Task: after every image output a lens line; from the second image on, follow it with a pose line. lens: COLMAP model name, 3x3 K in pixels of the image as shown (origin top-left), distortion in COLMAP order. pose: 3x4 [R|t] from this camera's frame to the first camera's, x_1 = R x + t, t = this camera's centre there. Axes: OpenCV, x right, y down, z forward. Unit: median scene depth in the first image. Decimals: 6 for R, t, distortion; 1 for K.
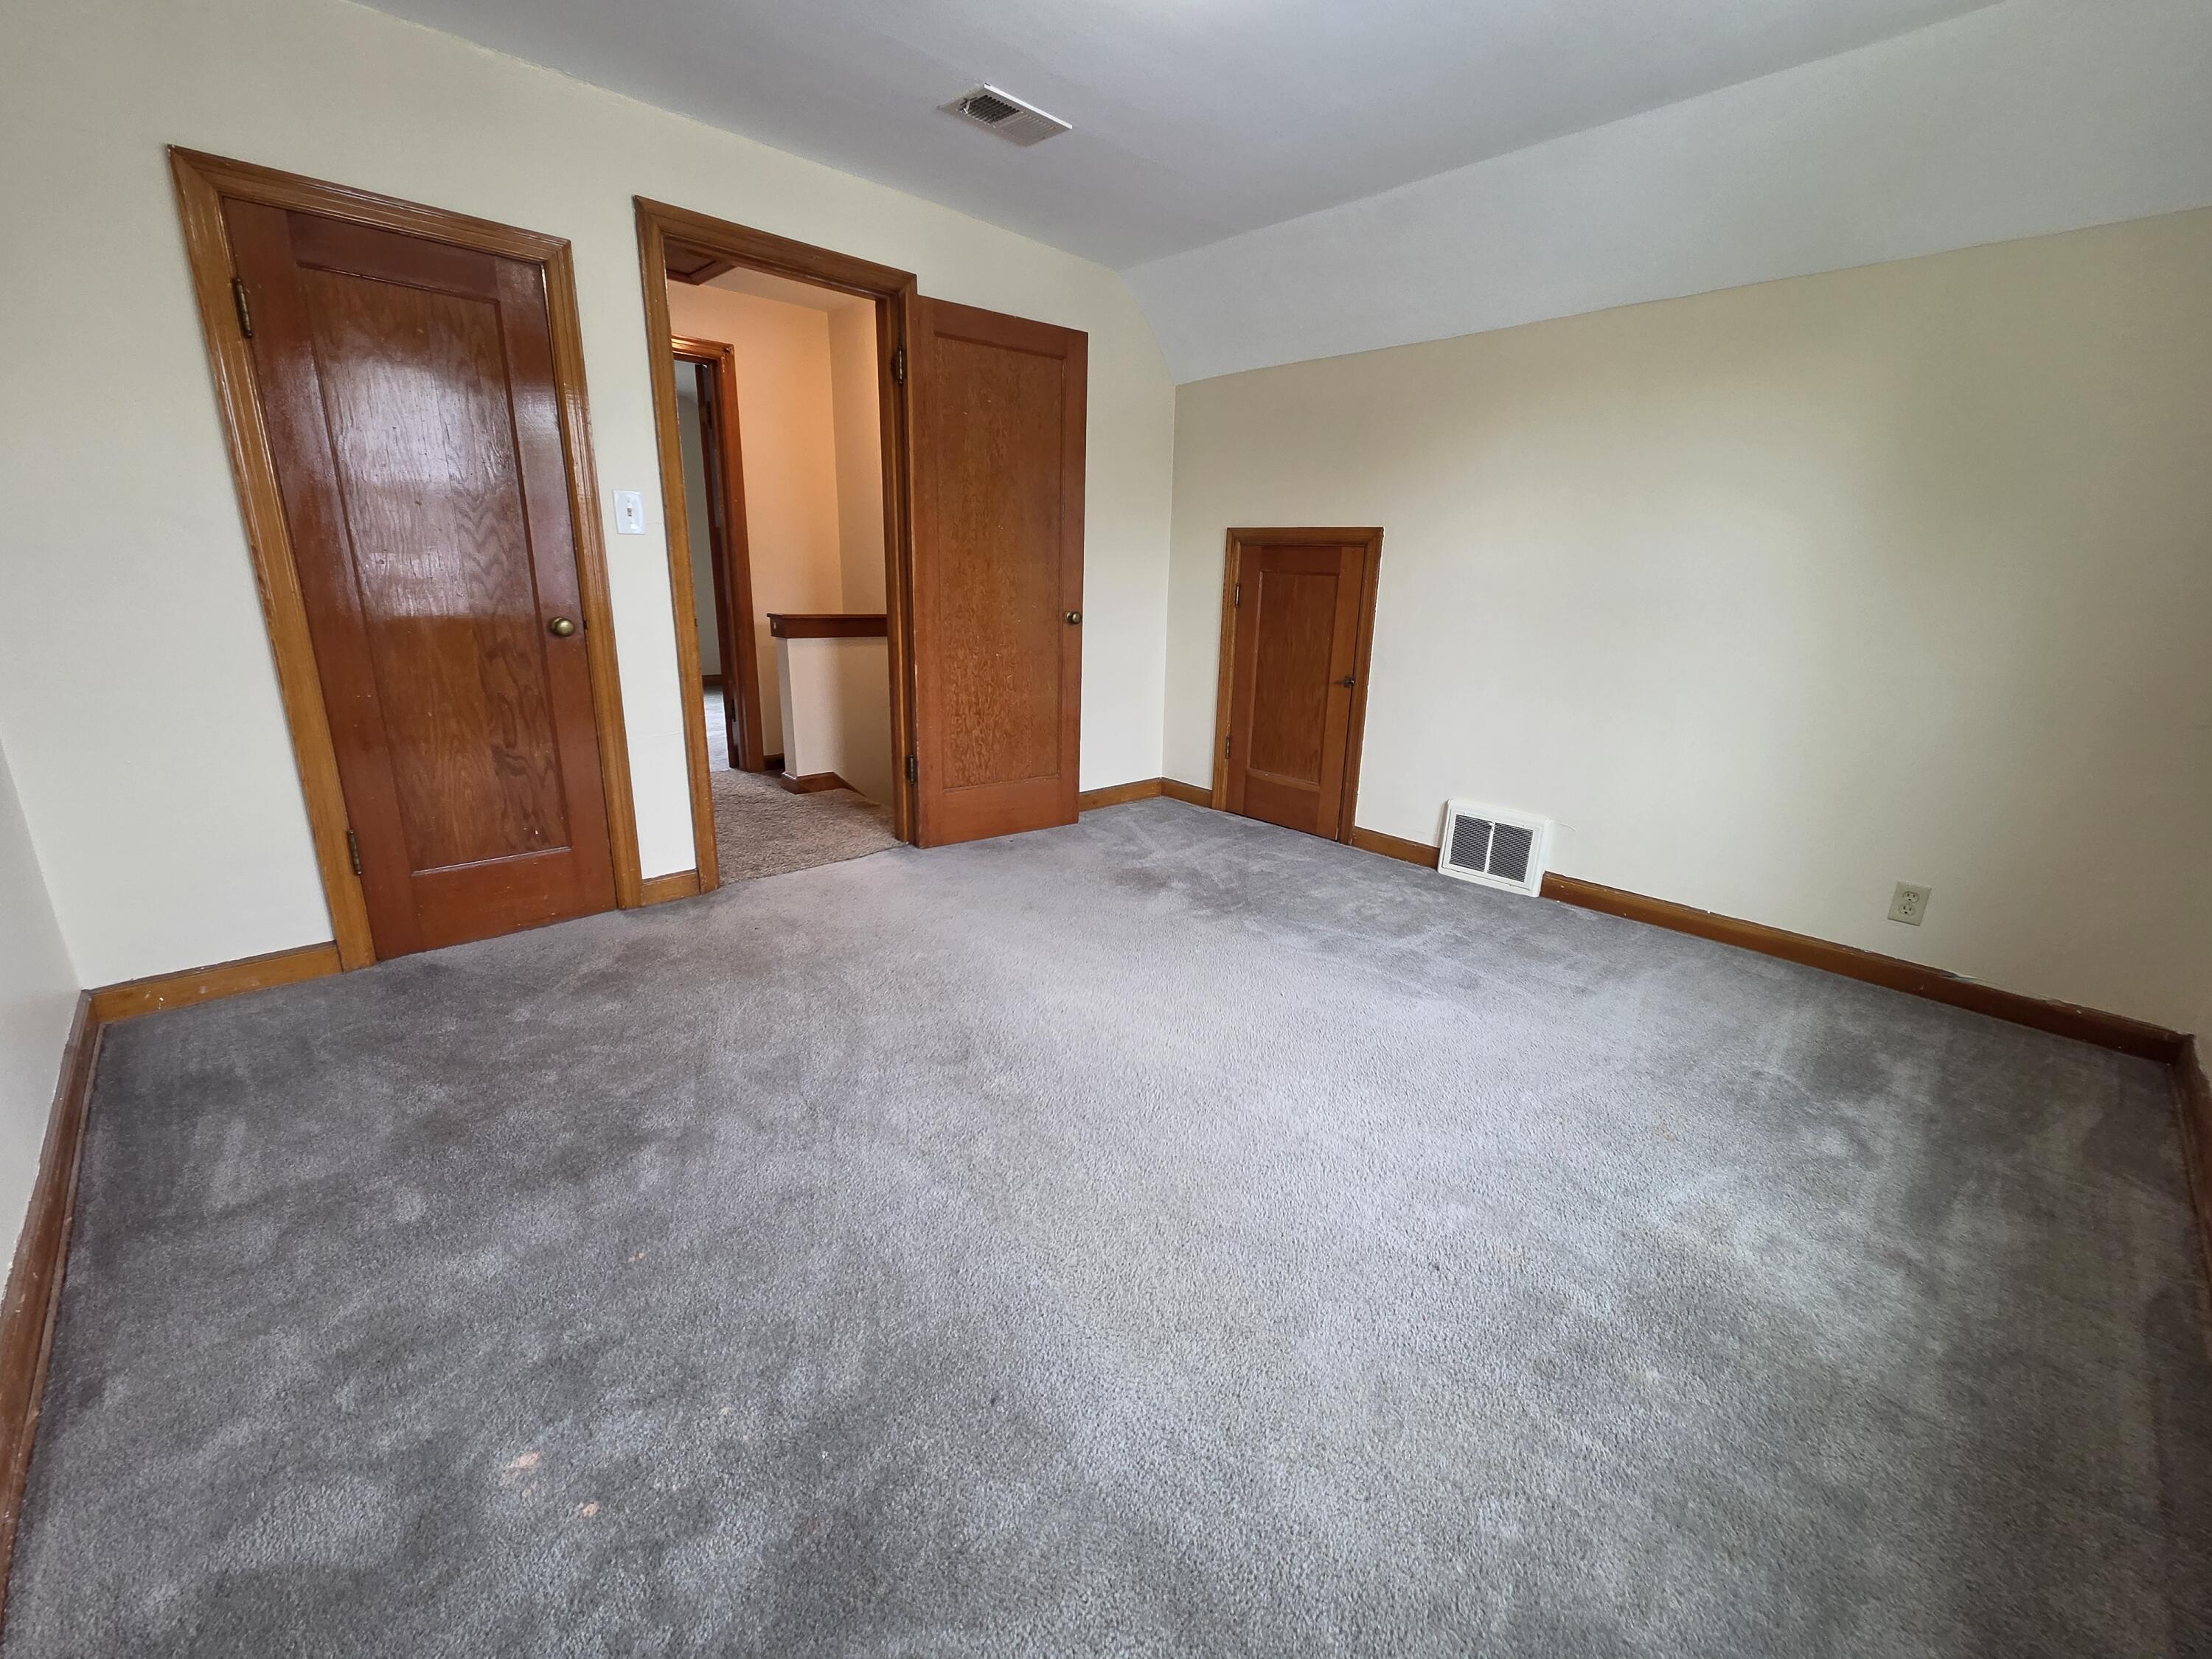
lens RADIAL K [[903.9, 0, 1112.2], [0, 903.9, 815.5], [0, 0, 1]] dist [0.001783, 0.001186]
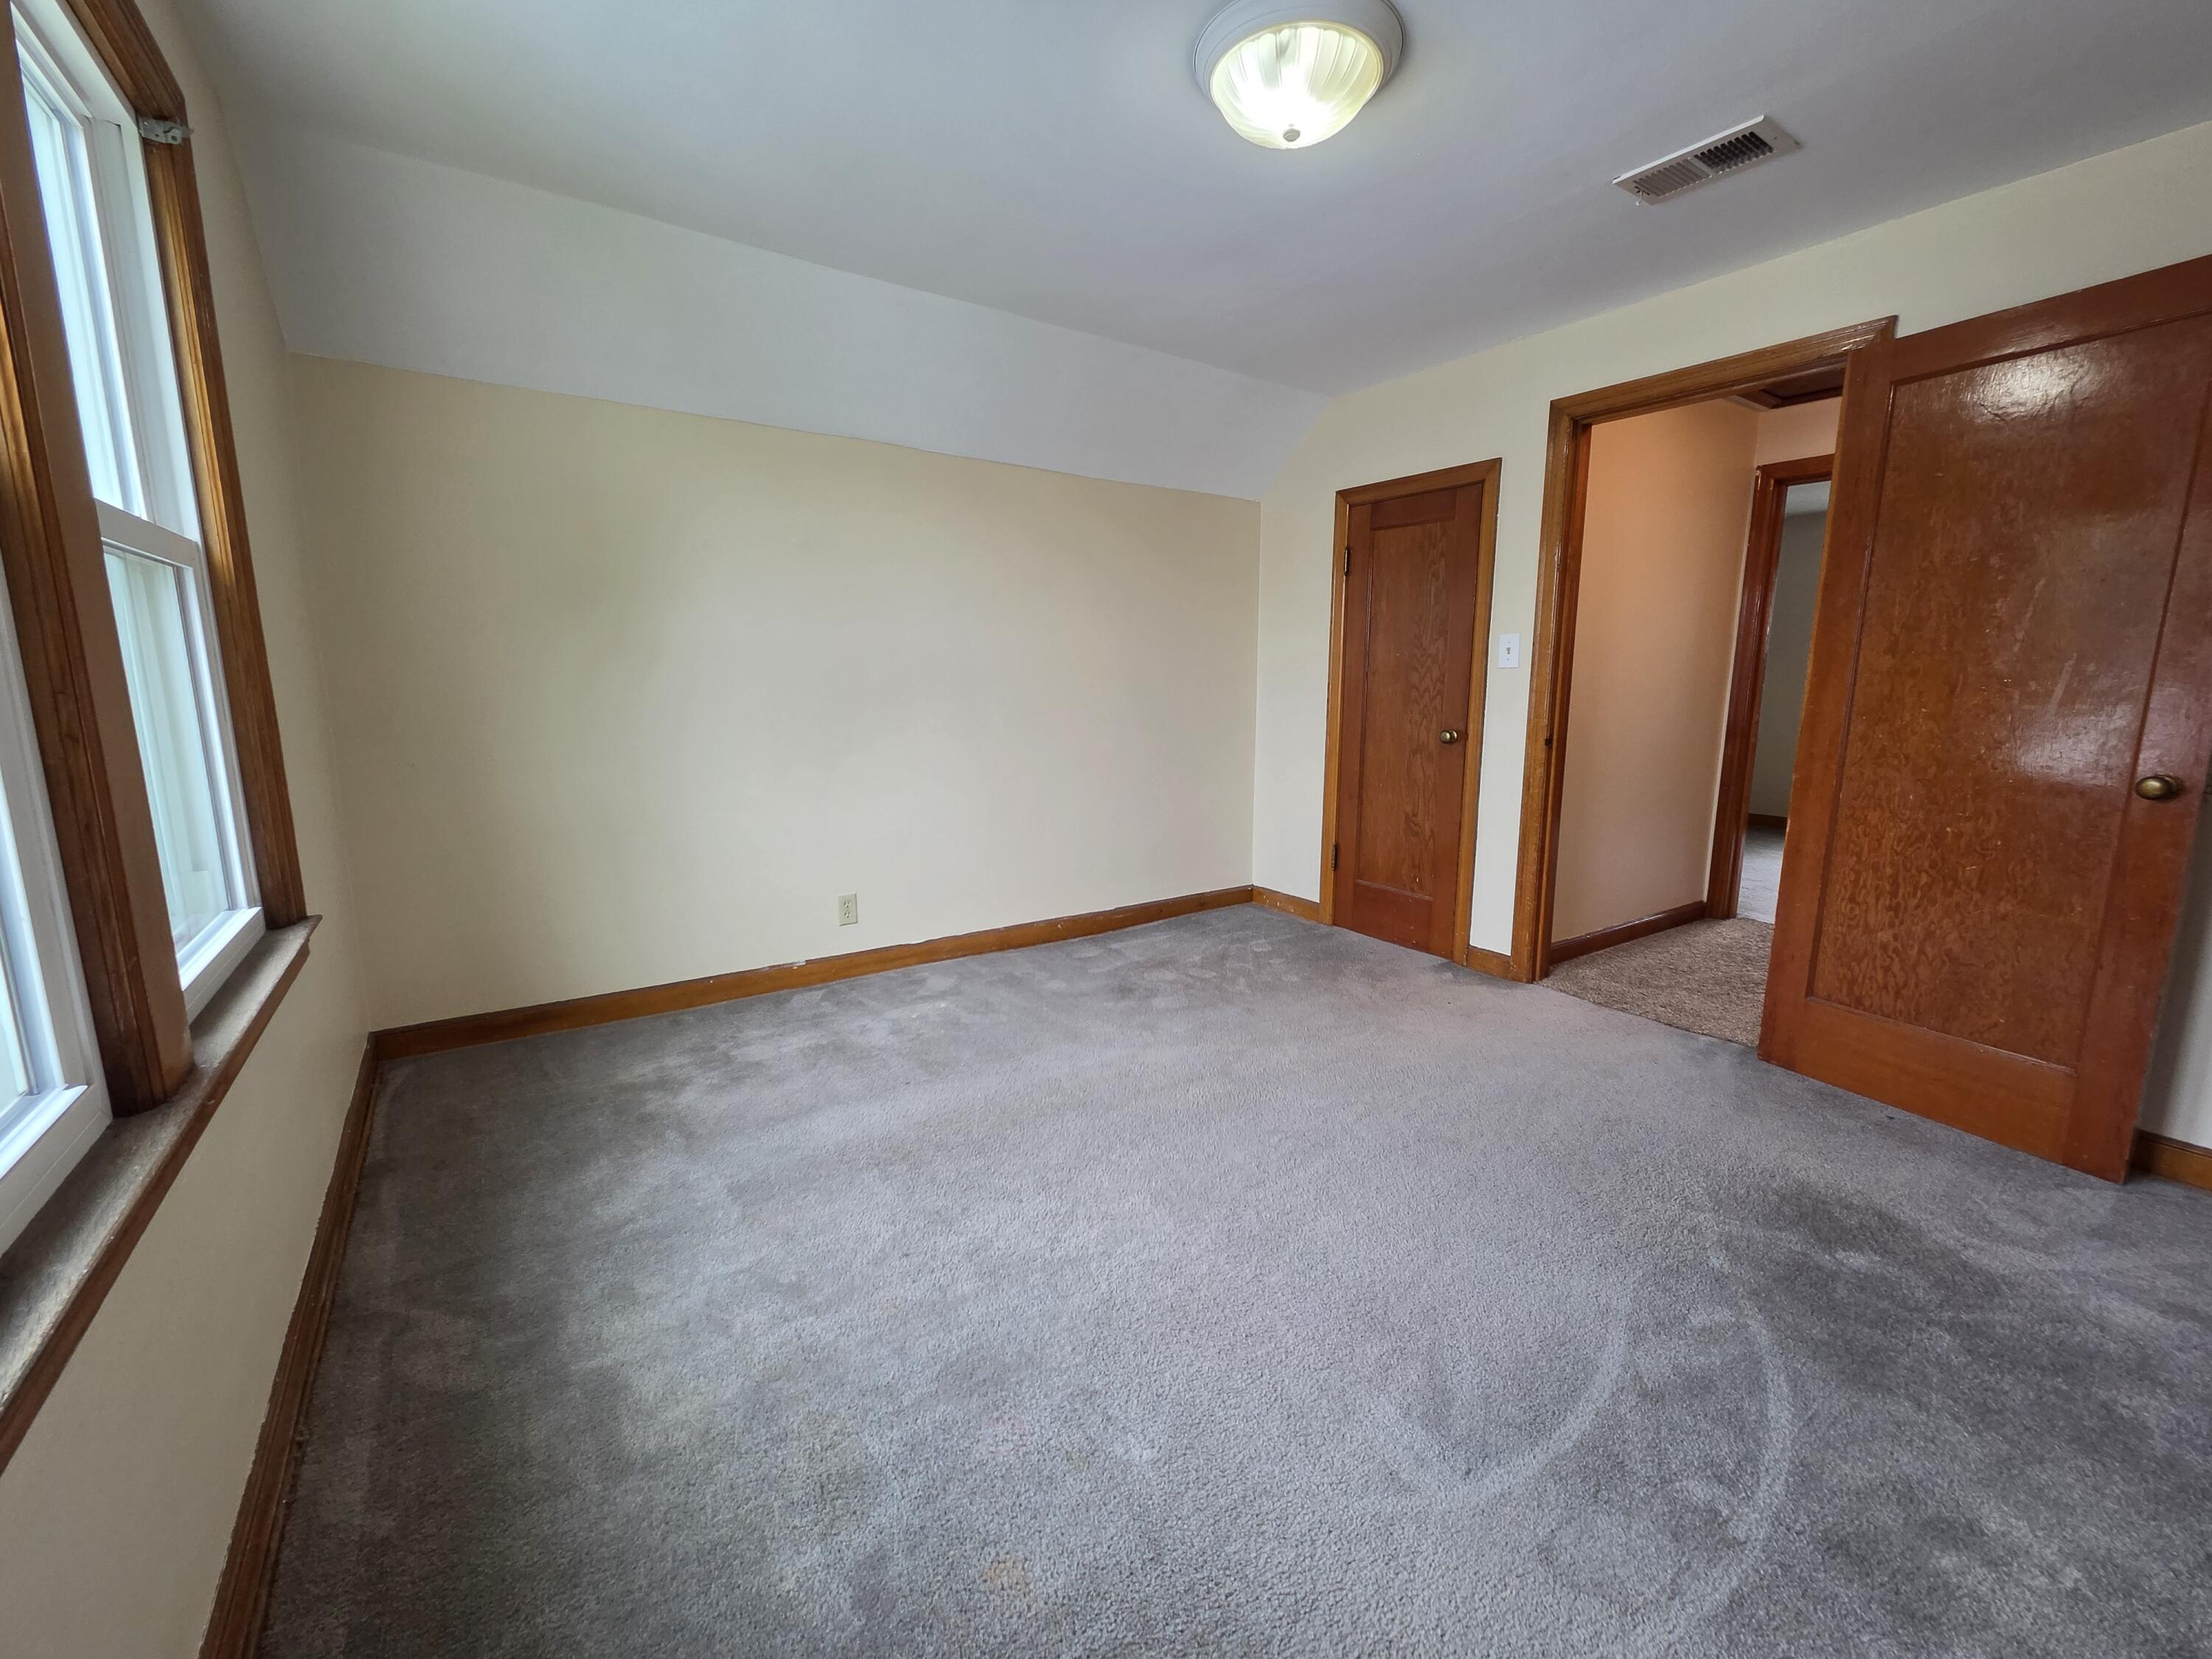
lens RADIAL K [[903.9, 0, 1109.8], [0, 903.9, 824.4], [0, 0, 1]] dist [0.001783, 0.001186]
pose [[-0.156183, 0.130475, -0.979073, 0.644023], [-0.277967, 0.945370, 0.170325, -0.138050], [0.947808, 0.298752, -0.111383, 0.564113]]
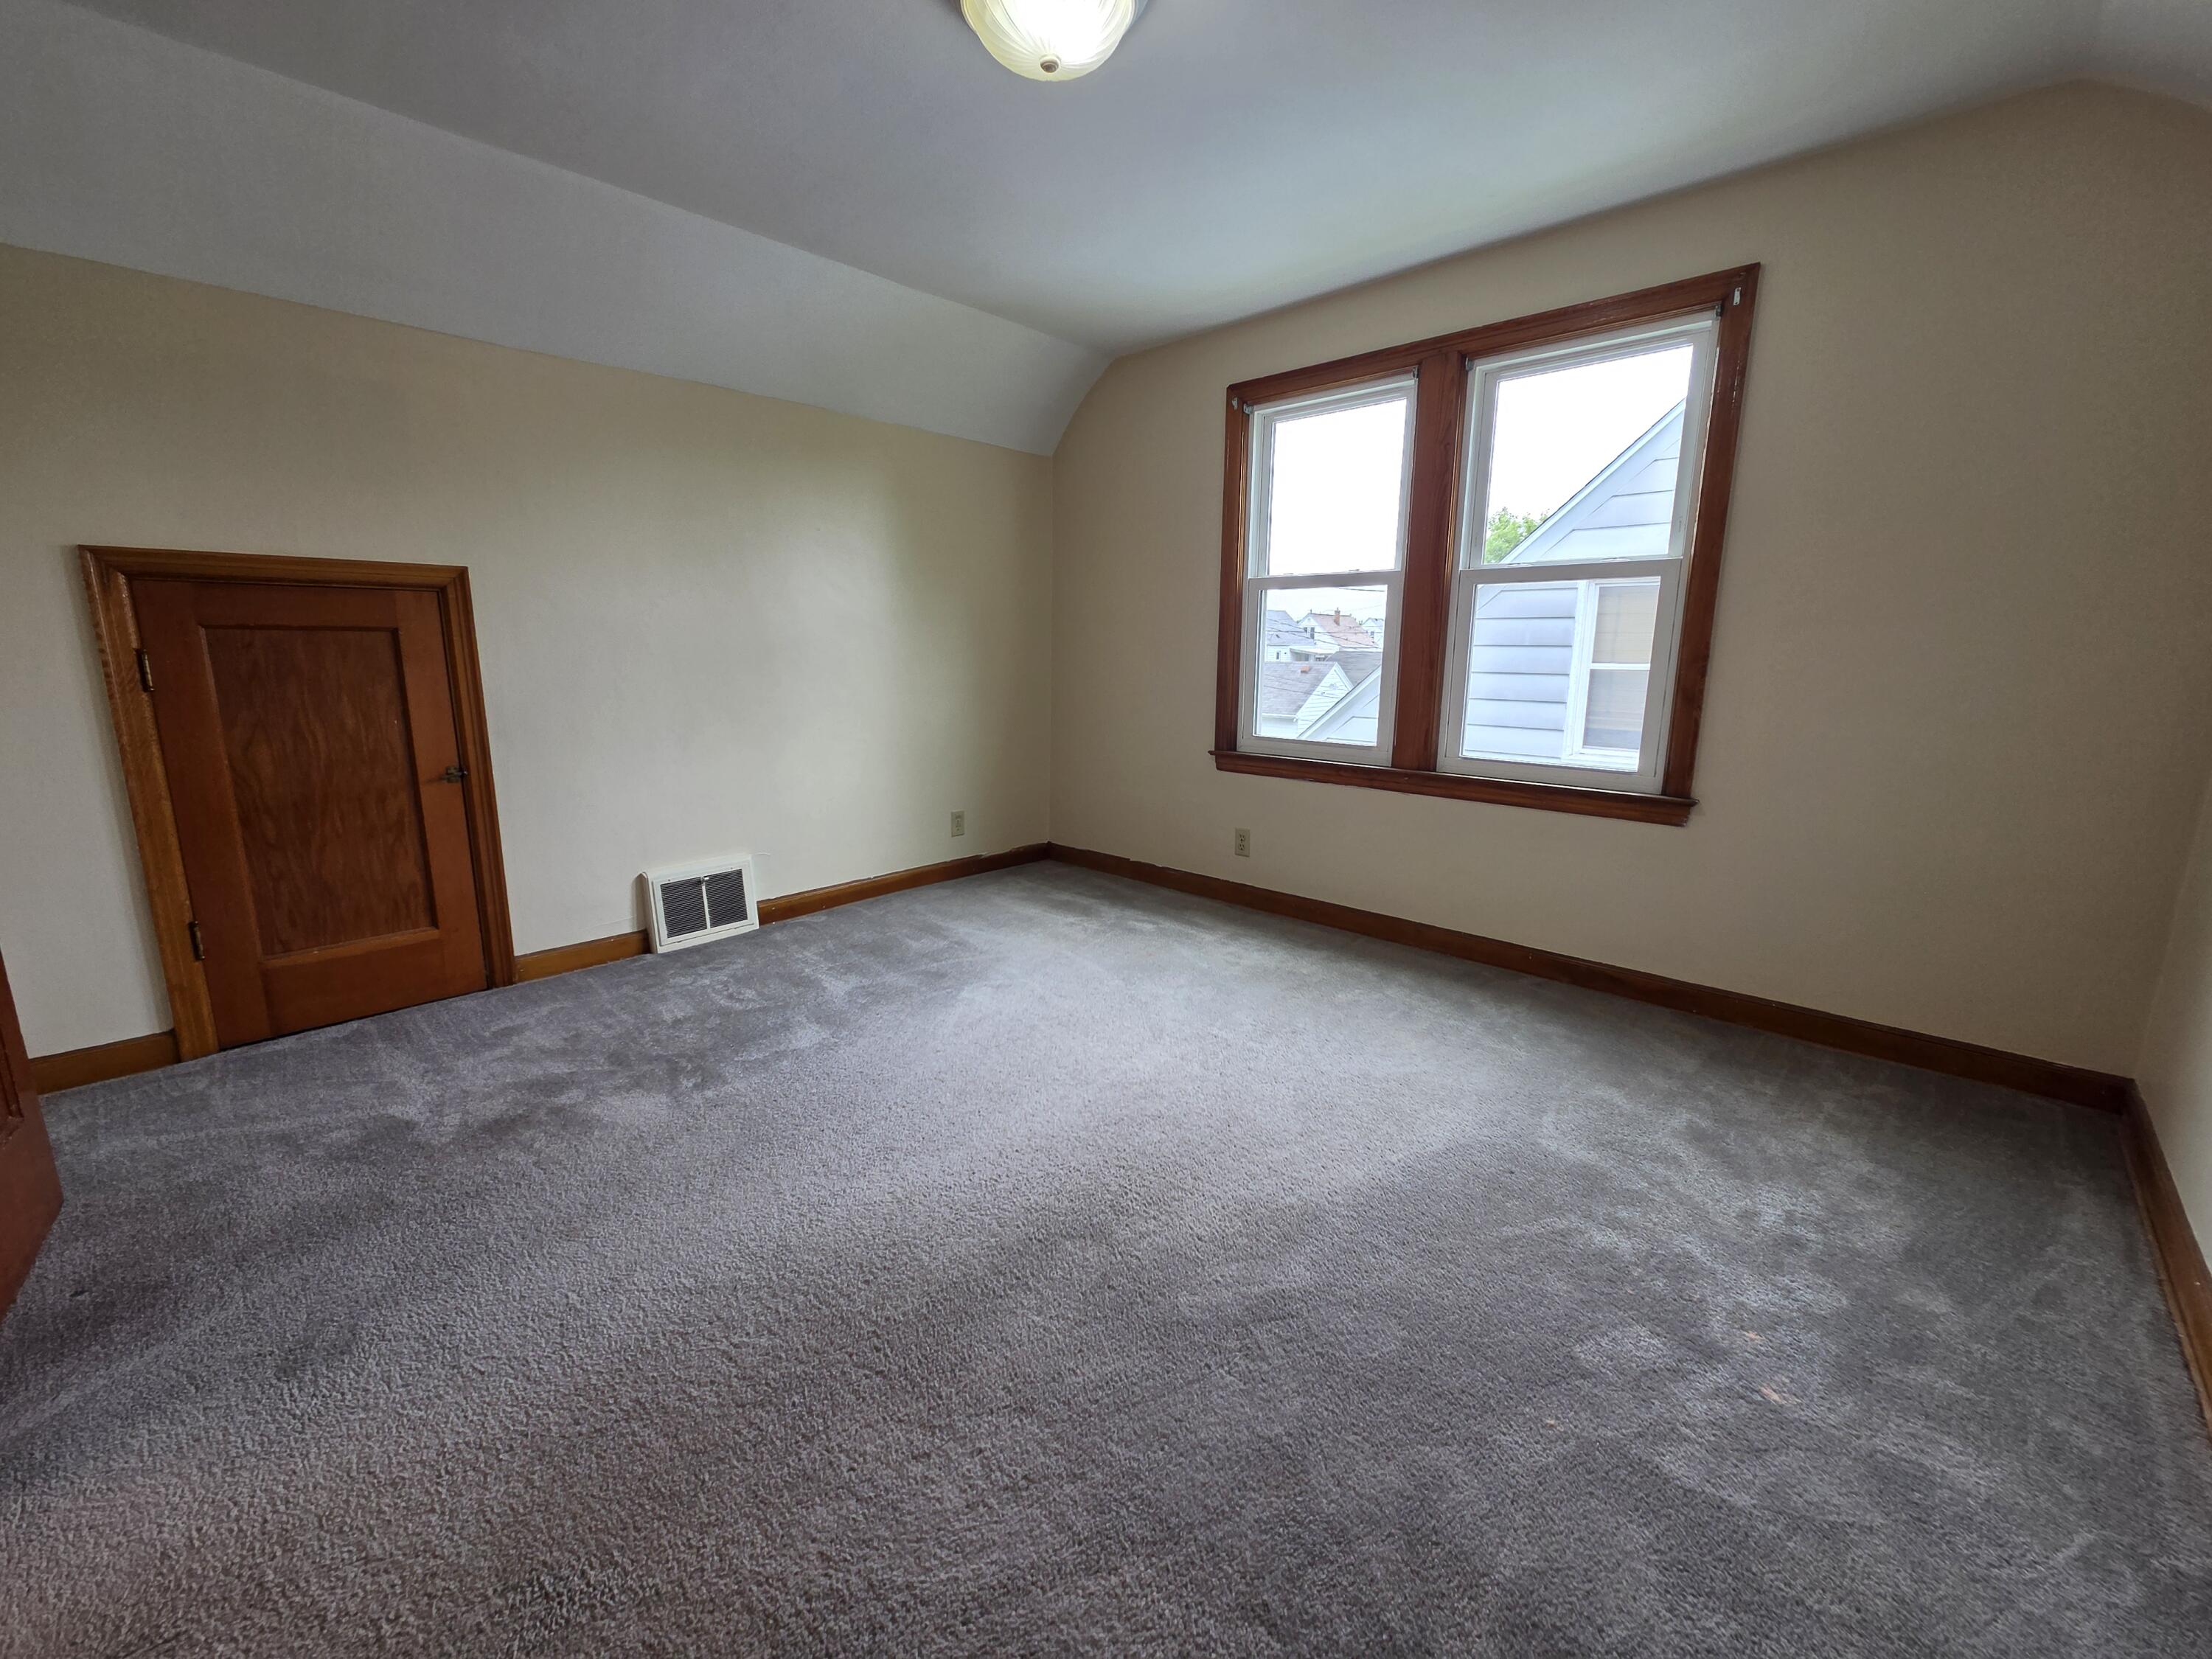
lens RADIAL K [[903.9, 0, 1109.4], [0, 903.9, 819.3], [0, 0, 1]] dist [0.001783, 0.001186]
pose [[-0.055395, -0.223102, 0.973220, -0.549675], [0.259484, 0.938008, 0.229800, -0.164432], [-0.964157, 0.265265, 0.005930, 0.567006]]
